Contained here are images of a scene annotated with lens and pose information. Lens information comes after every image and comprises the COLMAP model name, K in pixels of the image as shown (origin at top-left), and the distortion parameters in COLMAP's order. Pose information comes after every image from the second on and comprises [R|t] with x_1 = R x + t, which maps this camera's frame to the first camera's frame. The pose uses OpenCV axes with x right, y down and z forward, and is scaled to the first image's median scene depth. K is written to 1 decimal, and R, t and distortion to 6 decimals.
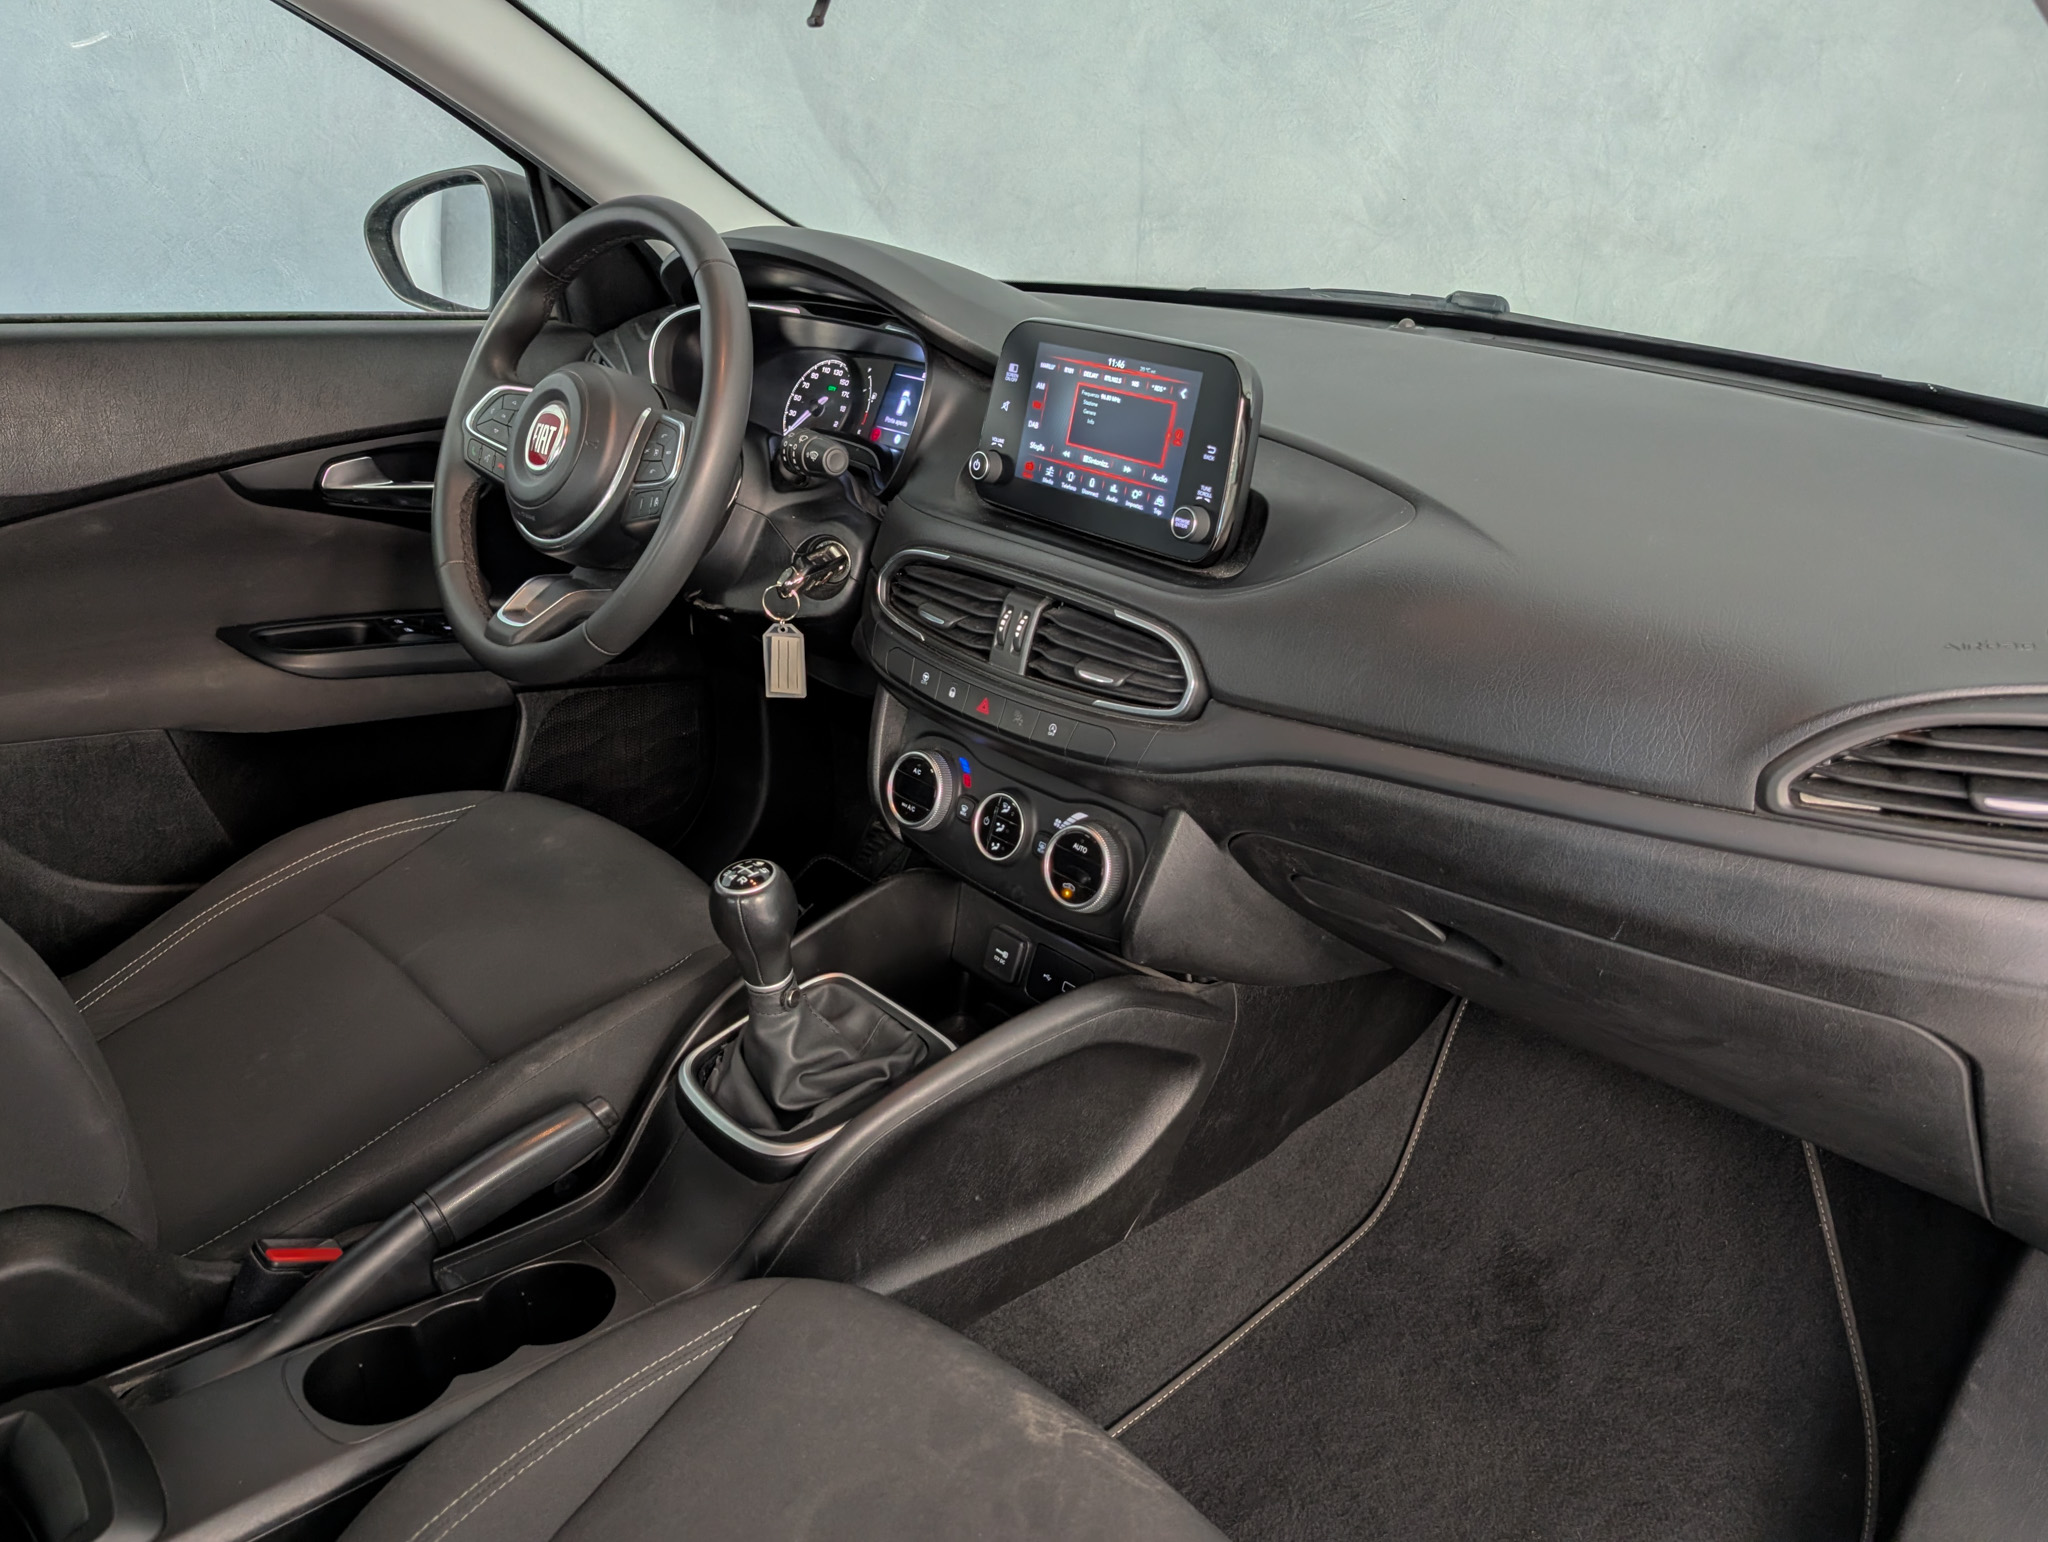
lens RADIAL K [[1430.6, 0, 1024.0], [0, 1430.6, 771.0], [0, 0, 1]] dist [0.004125, 0.002885]
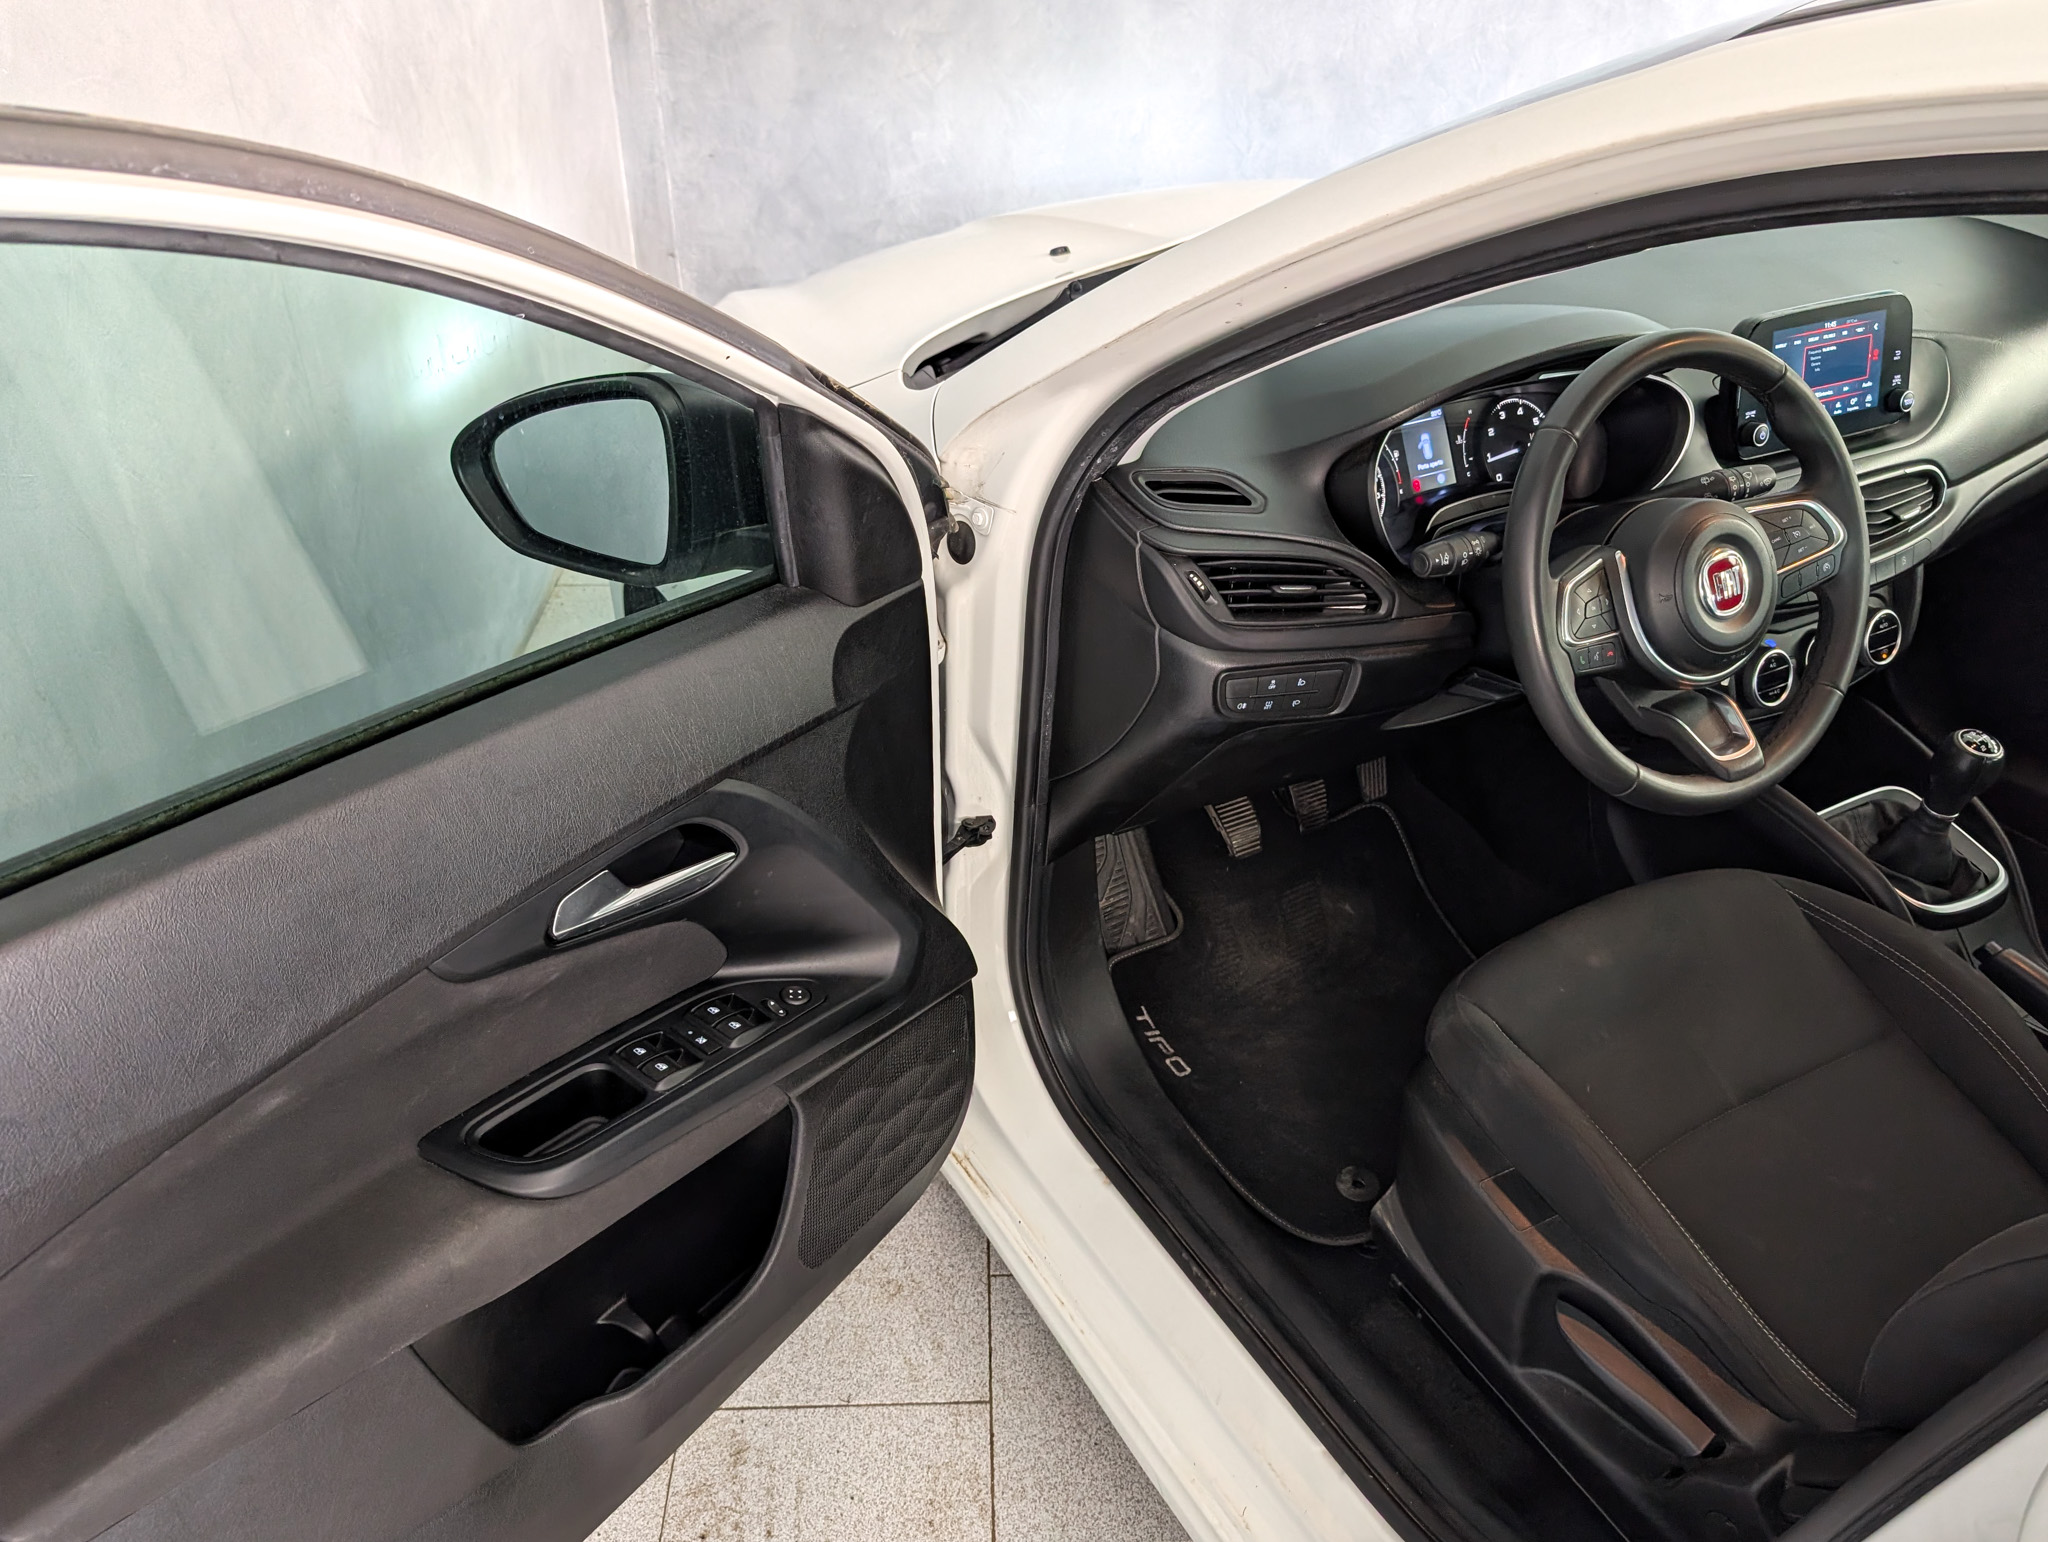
lens RADIAL K [[1557.2, 0, 1002.6], [0, 1557.2, 752.4], [0, 0, 1]] dist [0.006372, -0.003319]
pose [[0.262758, -0.547574, 0.794431, -1.594921], [0.407618, 0.809277, 0.422988, -0.915897], [-0.874532, 0.212680, 0.435845, 1.105691]]
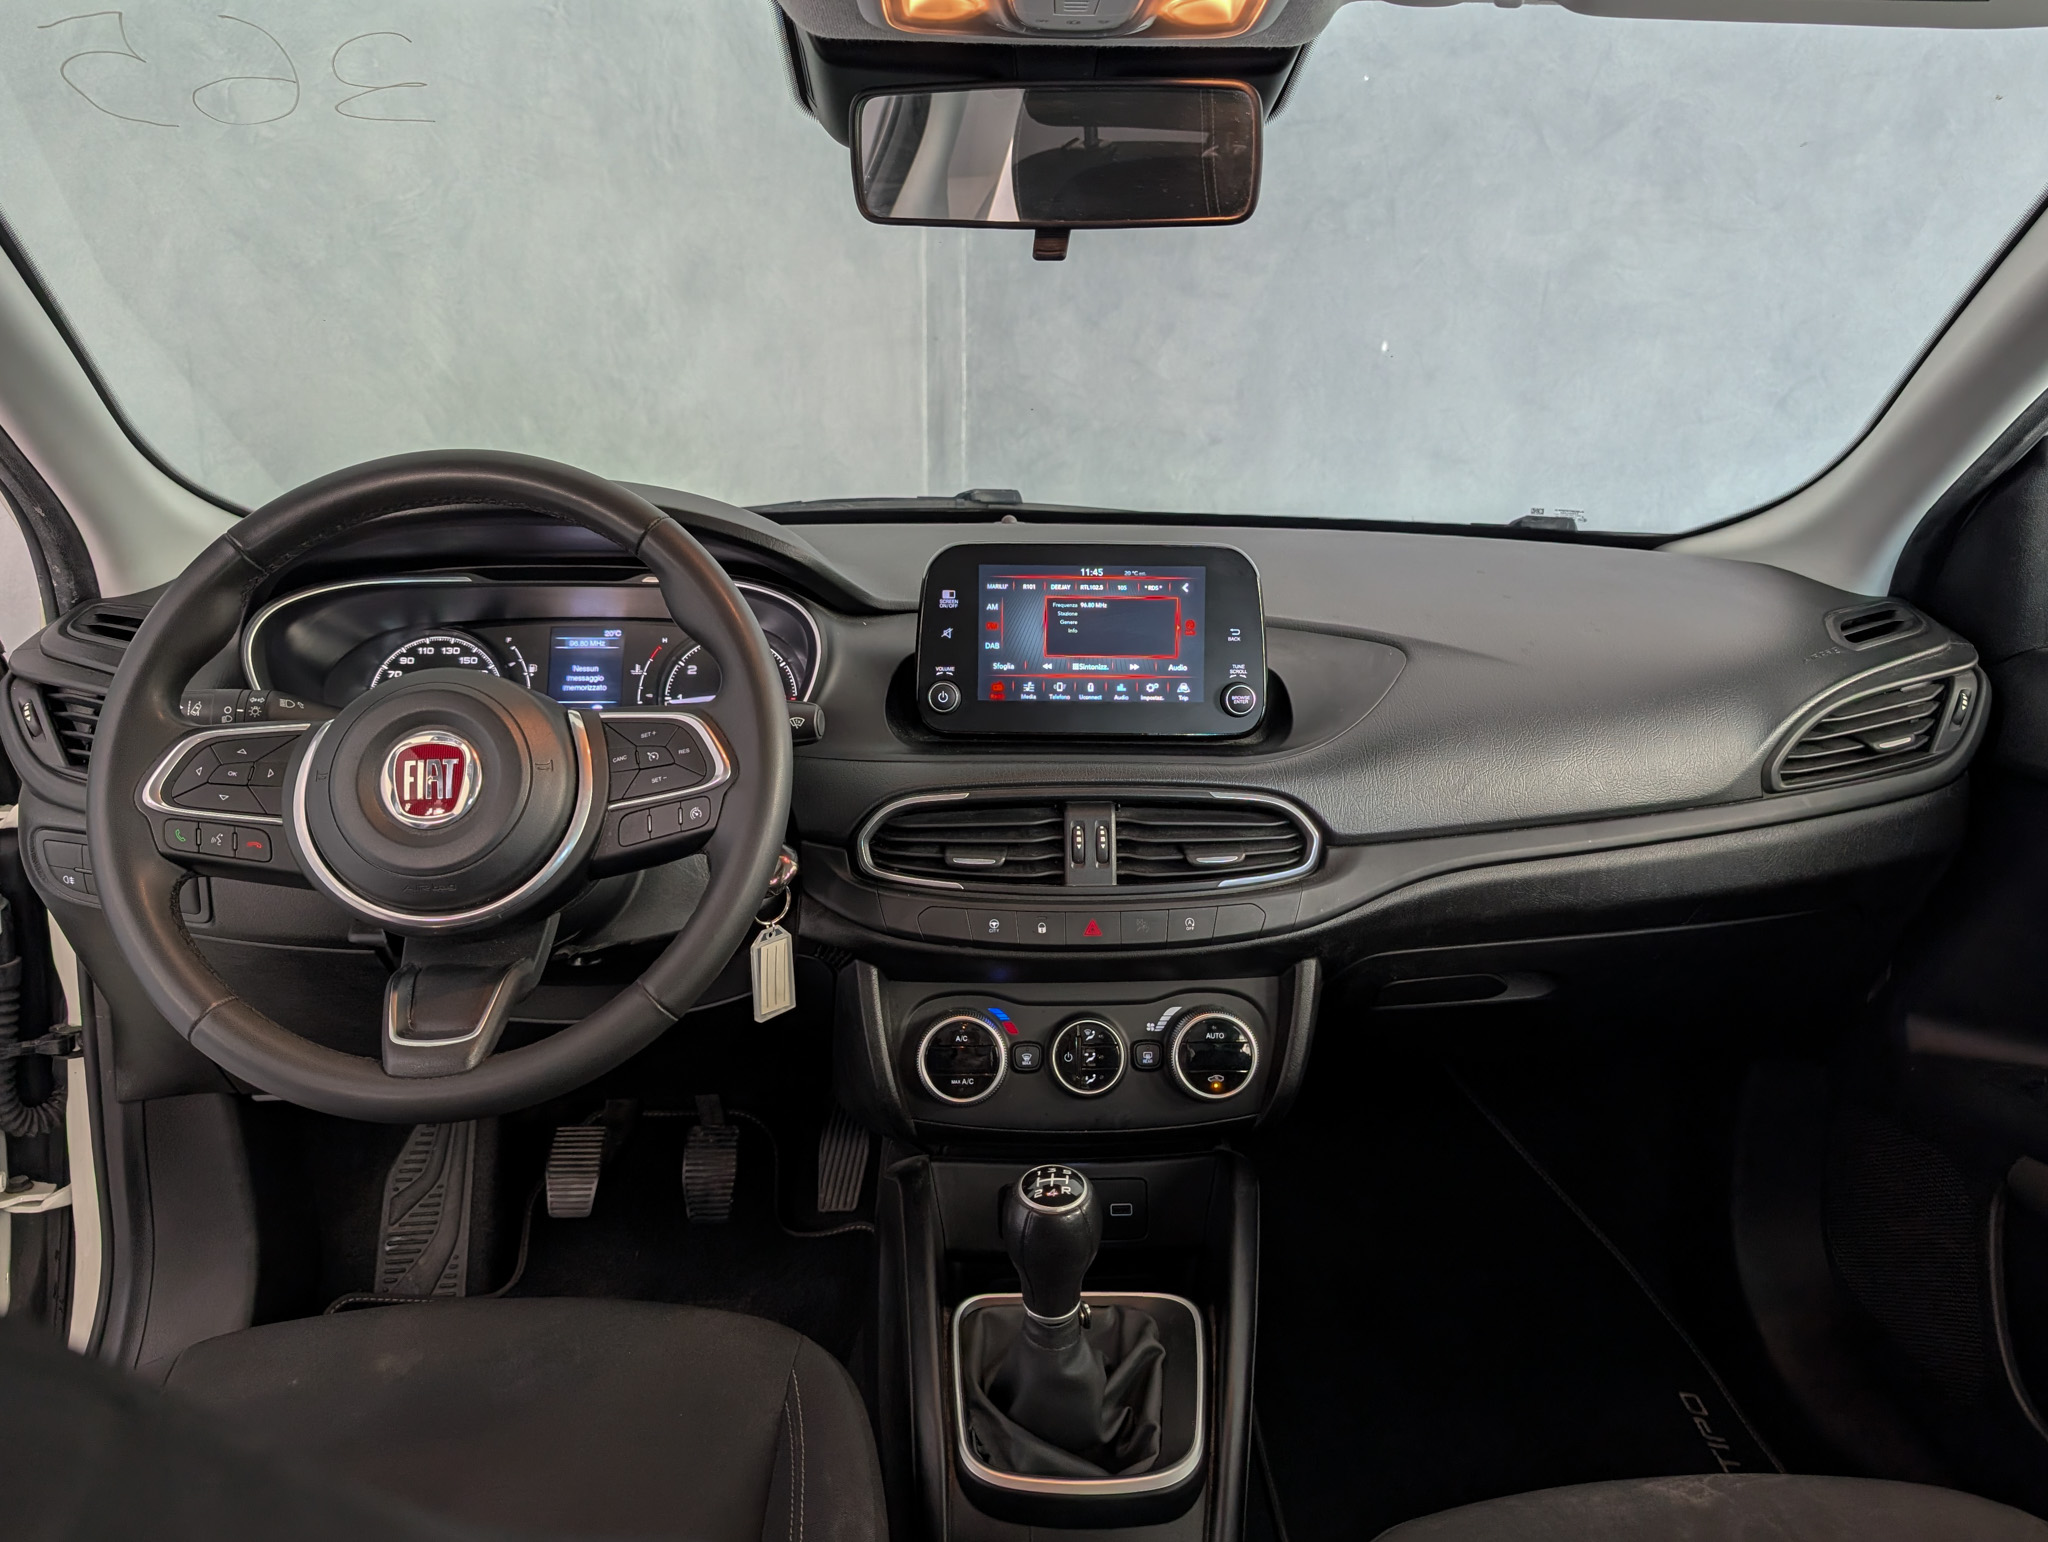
lens RADIAL K [[1538.6, 0, 1023.7], [0, 1538.6, 731.7], [0, 0, 1]] dist [0.049740, -0.063150]
pose [[0.658877, -0.198237, 0.725660, -0.779616], [0.317946, 0.947640, -0.029807, -0.153425], [-0.681756, 0.250360, 0.687407, 0.287396]]
